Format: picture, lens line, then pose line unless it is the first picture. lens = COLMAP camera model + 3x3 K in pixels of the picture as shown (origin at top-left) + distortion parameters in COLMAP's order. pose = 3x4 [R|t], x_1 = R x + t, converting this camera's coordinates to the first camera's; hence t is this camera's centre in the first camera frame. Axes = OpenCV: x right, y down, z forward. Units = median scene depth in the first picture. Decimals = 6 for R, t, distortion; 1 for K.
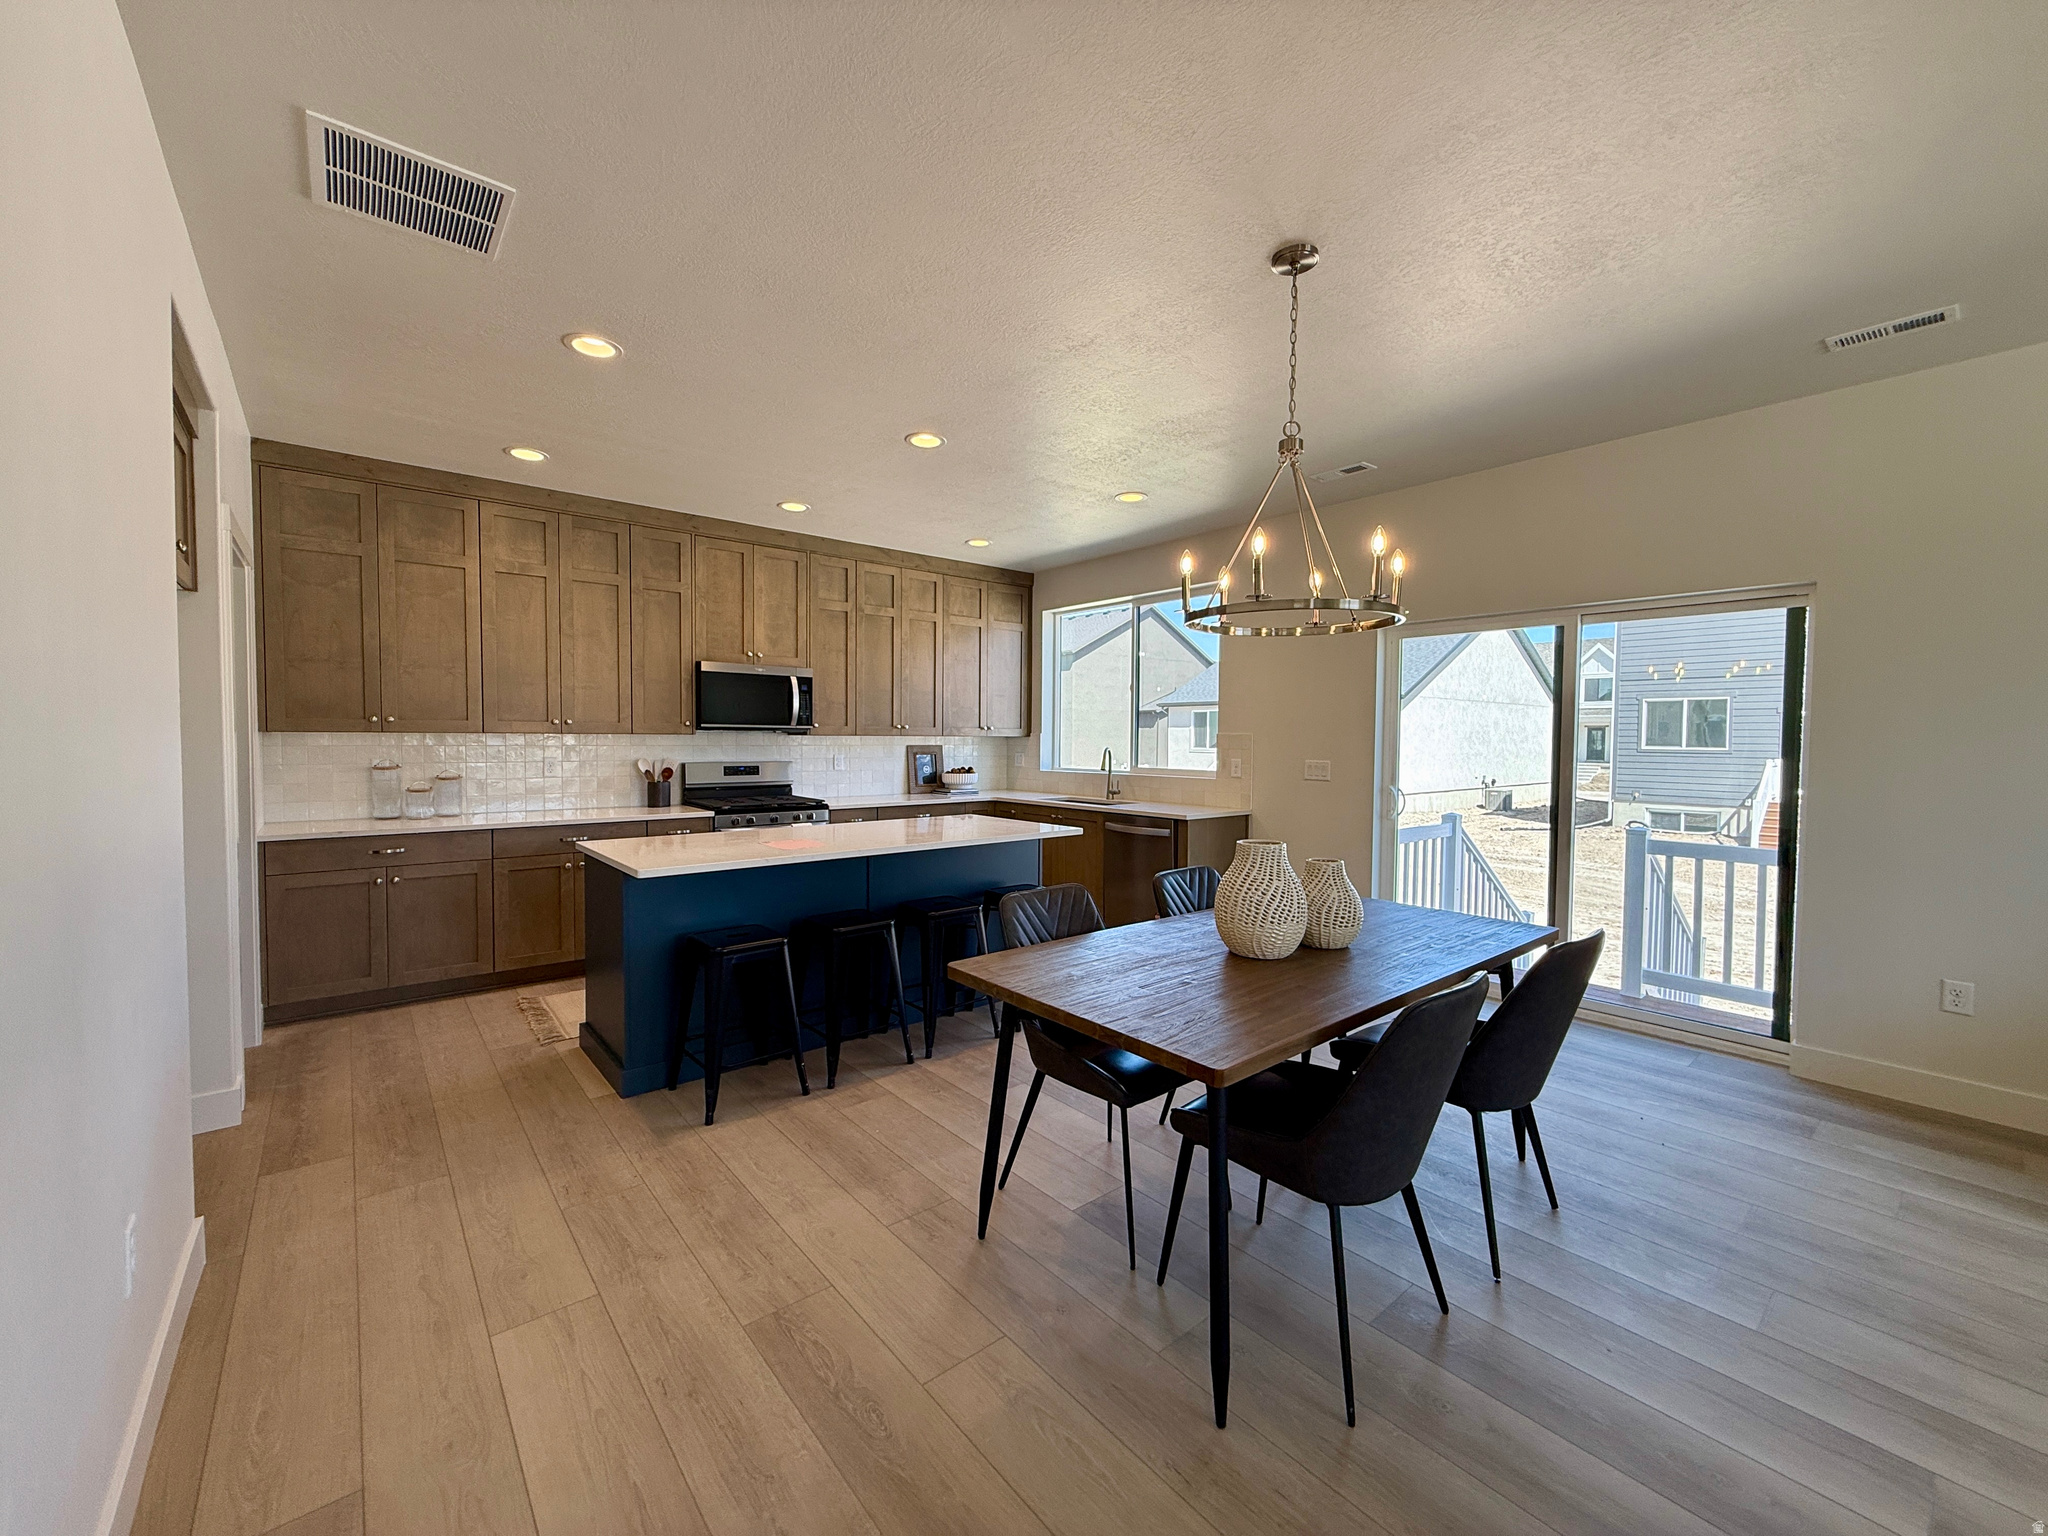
lens RADIAL K [[822.7, 0, 1023.0], [0, 822.7, 764.6], [0, 0, 1]] dist [0.003793, -0.000018]
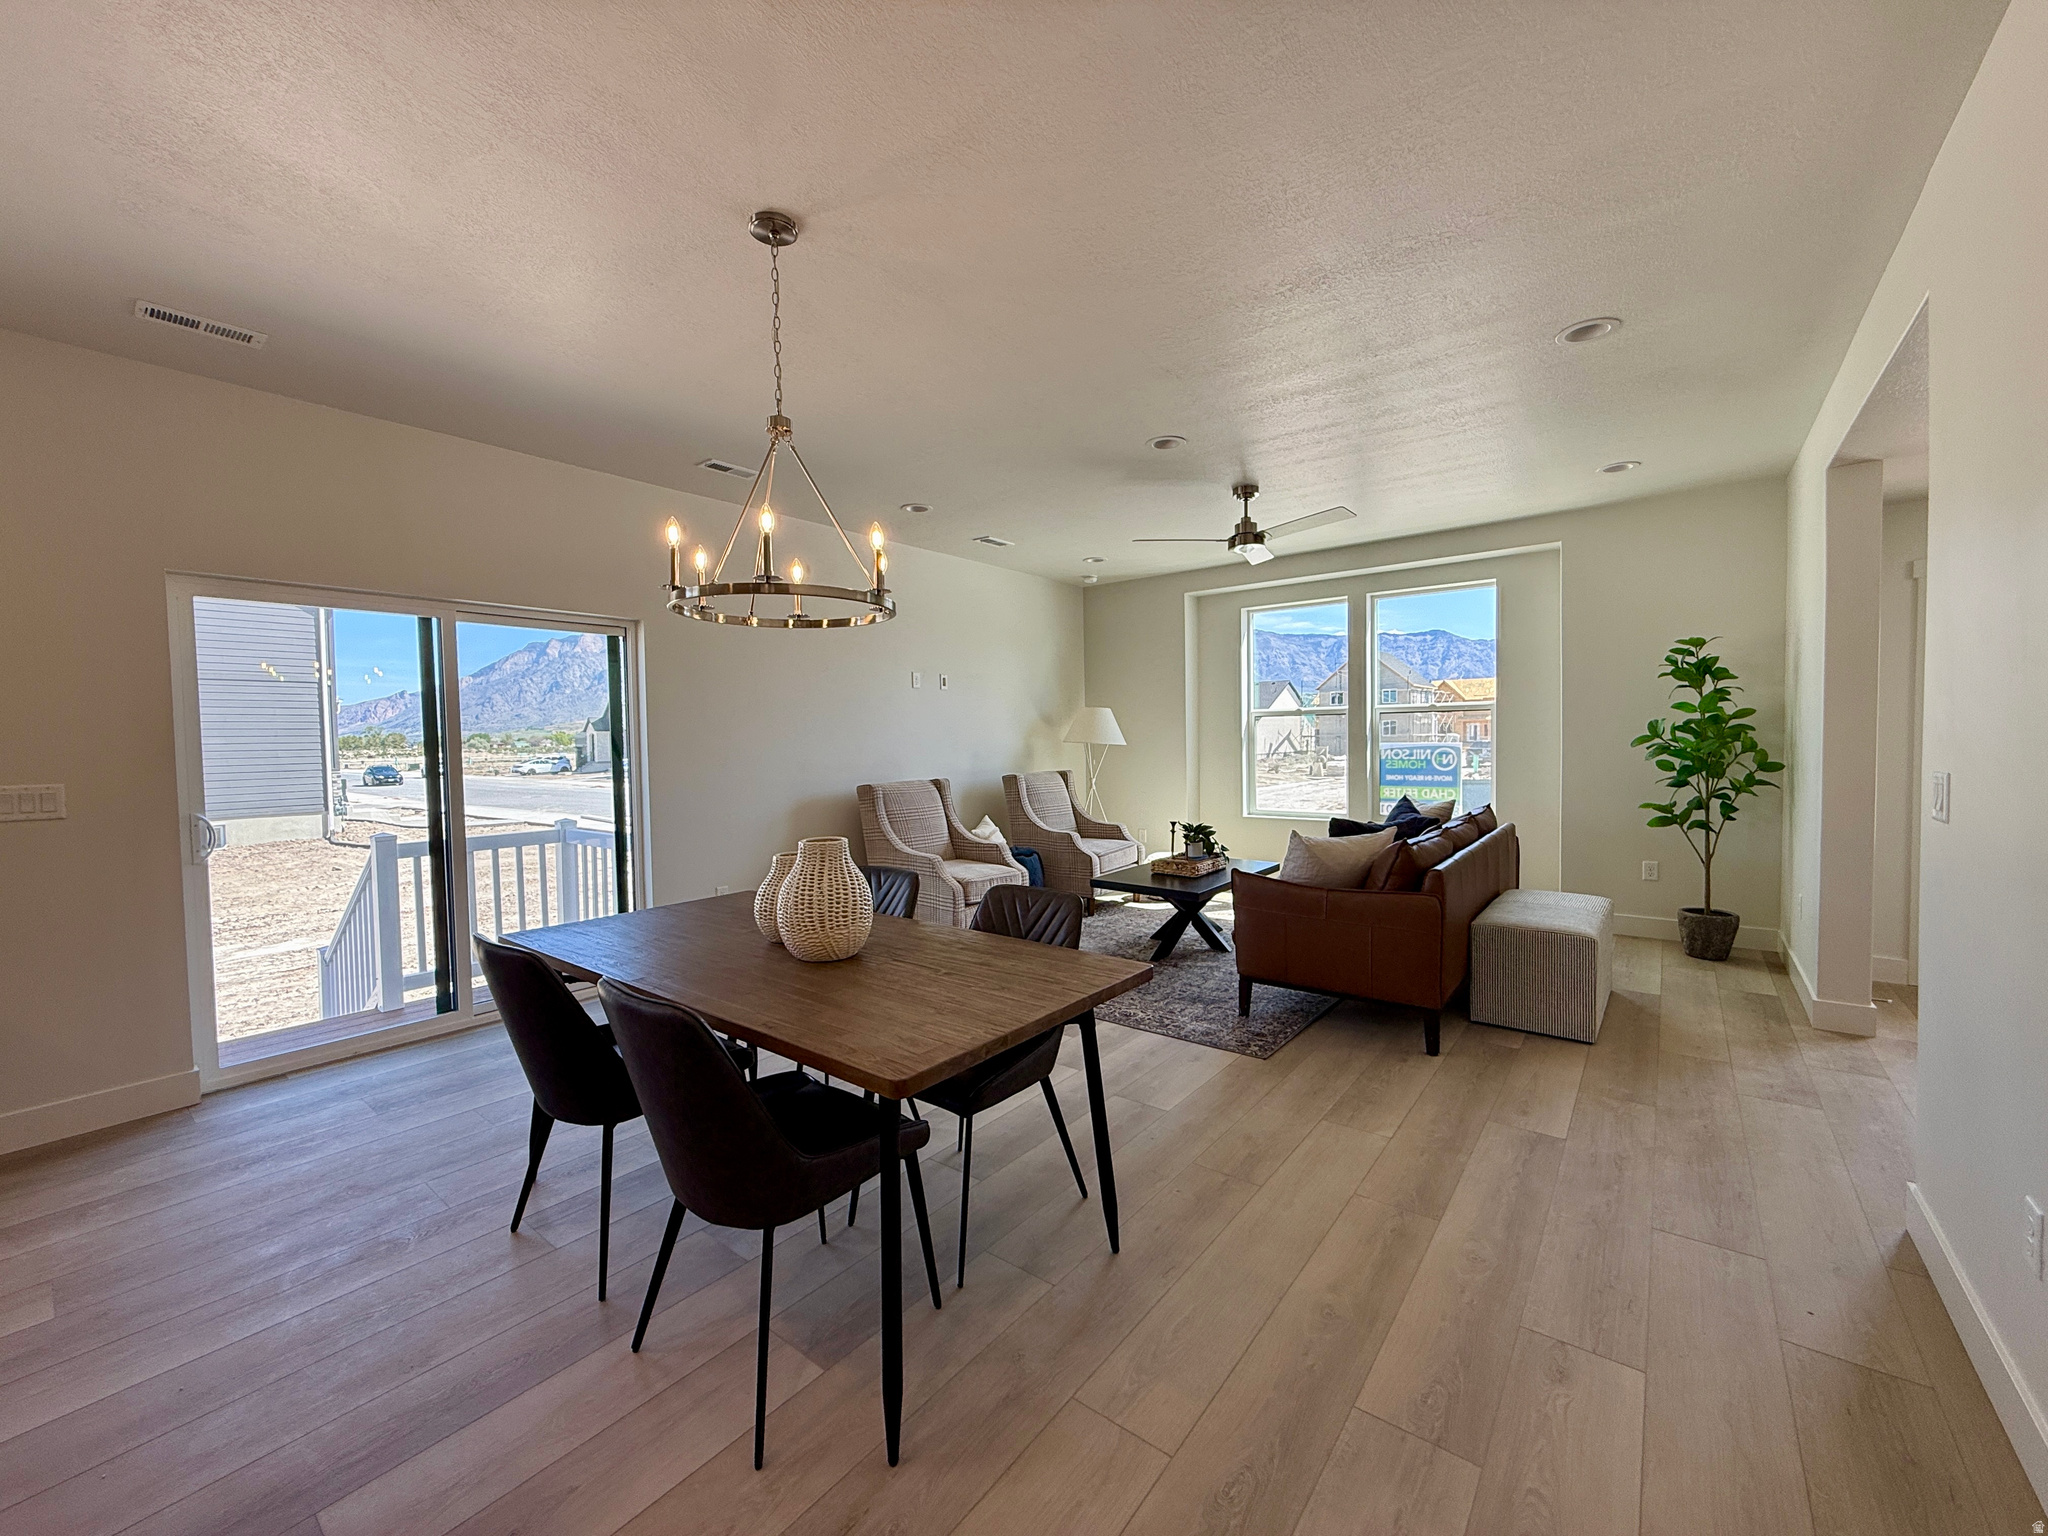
lens RADIAL K [[822.7, 0, 1022.0], [0, 822.7, 769.7], [0, 0, 1]] dist [0.003793, -0.000018]
pose [[-0.206638, -0.043264, 0.977460, -0.317803], [0.046648, 0.997450, 0.054010, -0.014373], [-0.977305, 0.056757, -0.204093, 0.440912]]
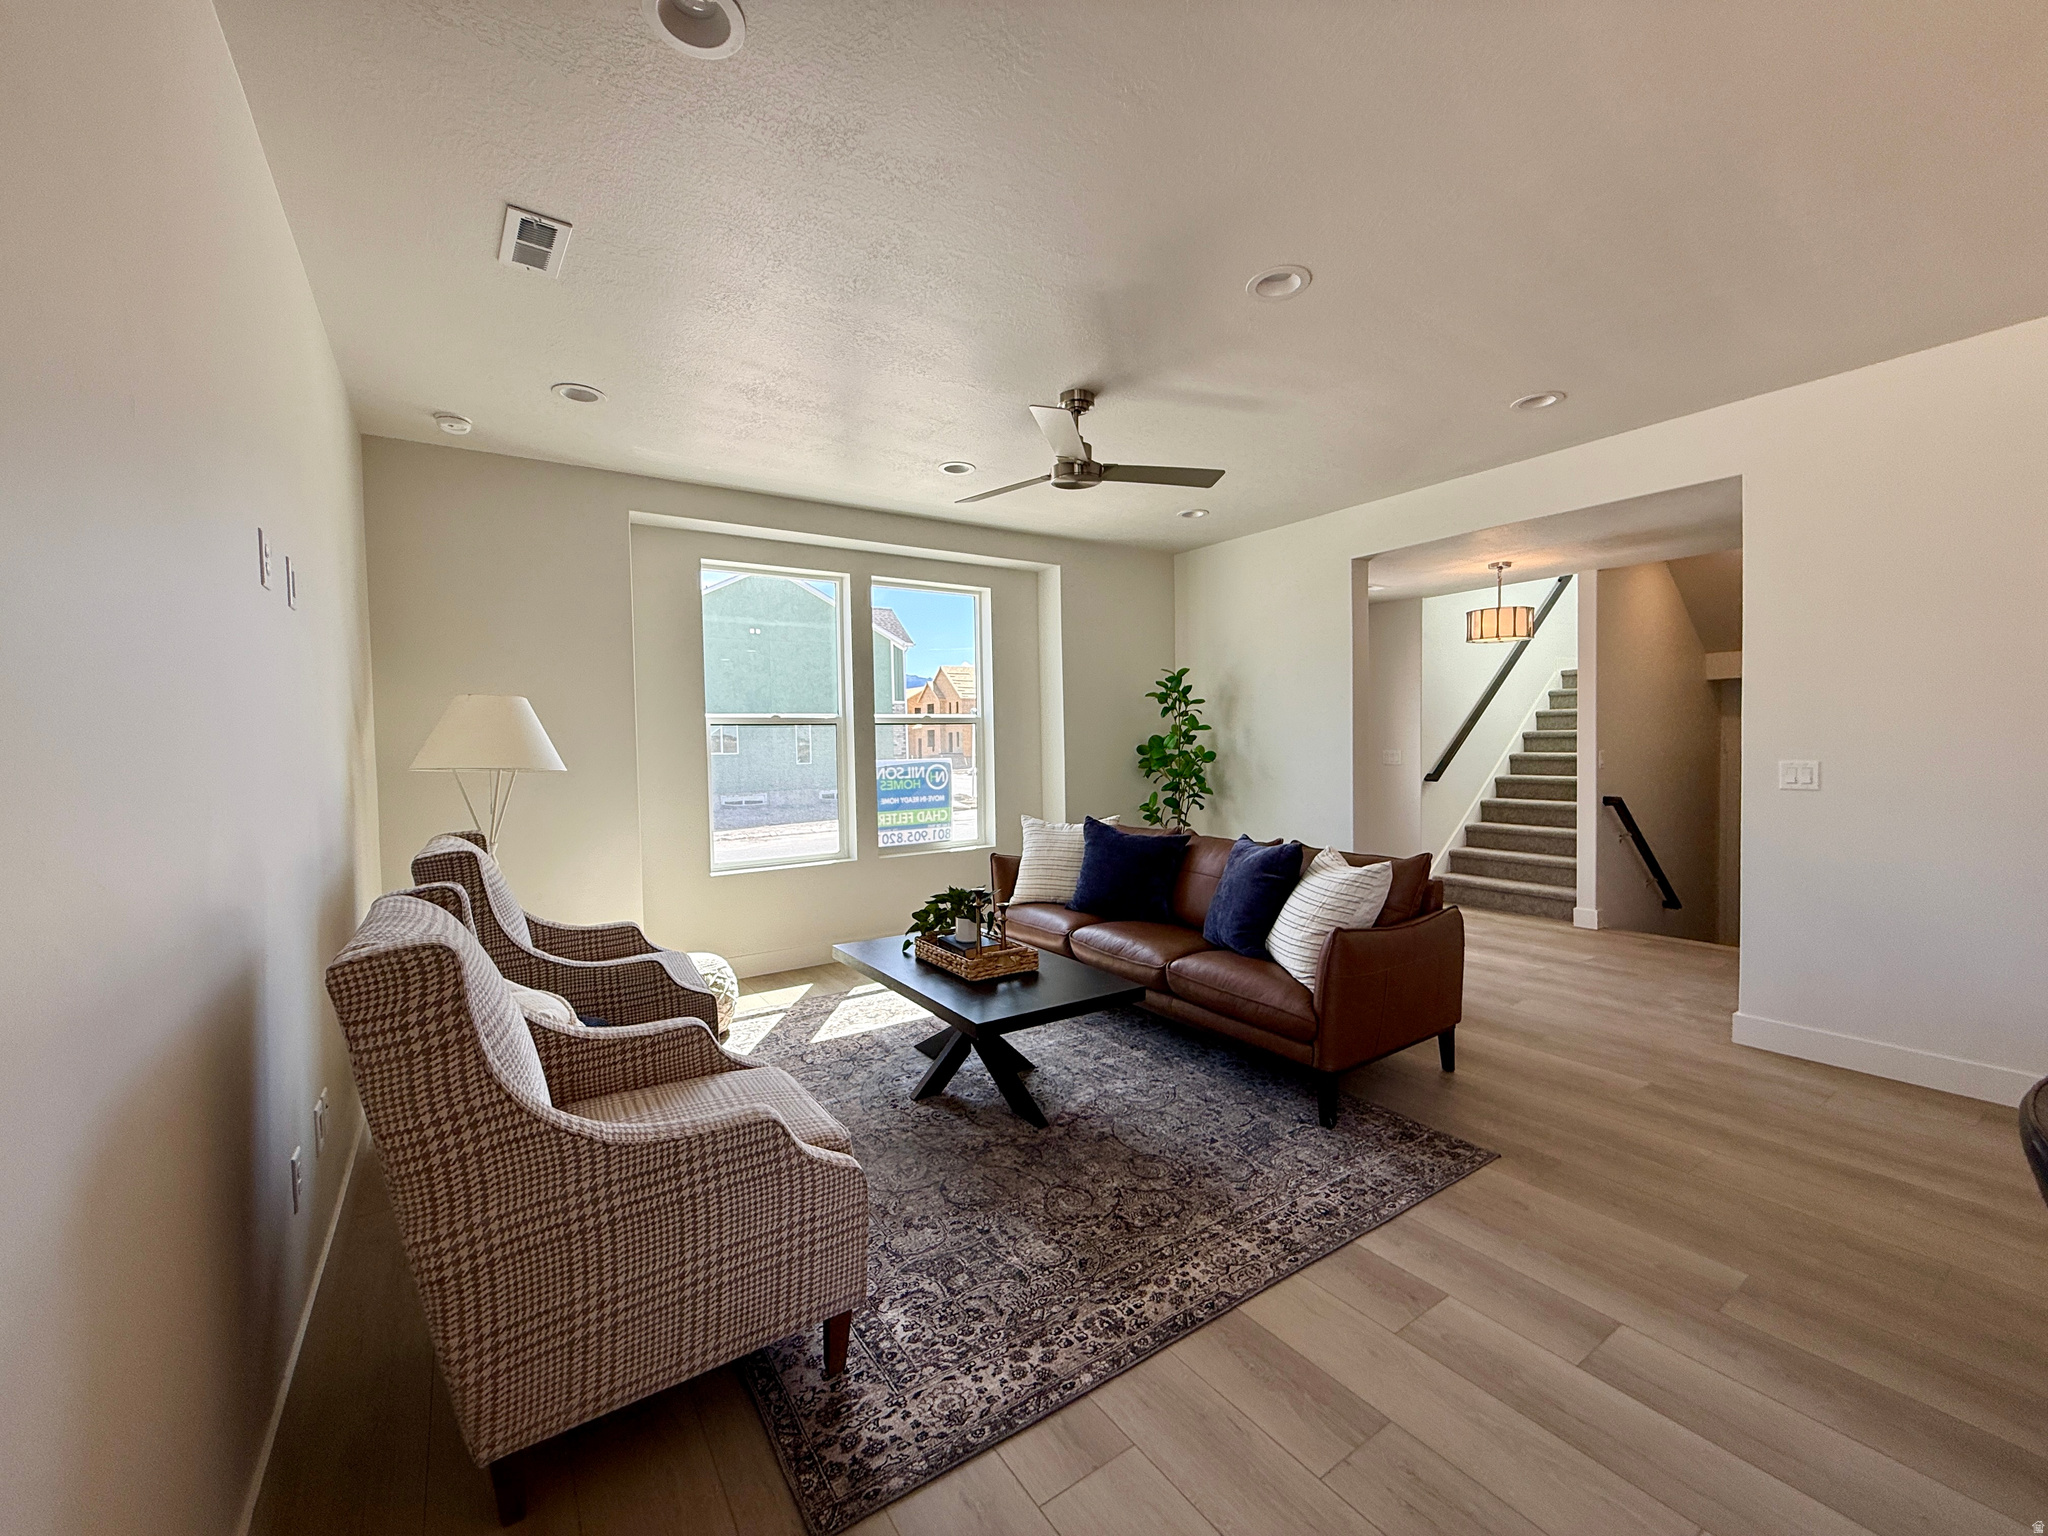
lens RADIAL K [[822.7, 0, 1016.7], [0, 822.7, 767.2], [0, 0, 1]] dist [0.003793, -0.000018]
pose [[-0.995785, 0.007136, 0.091438, 0.547132], [0.013723, 0.997338, 0.071613, -0.024857], [-0.090684, 0.072566, -0.993232, 0.661622]]
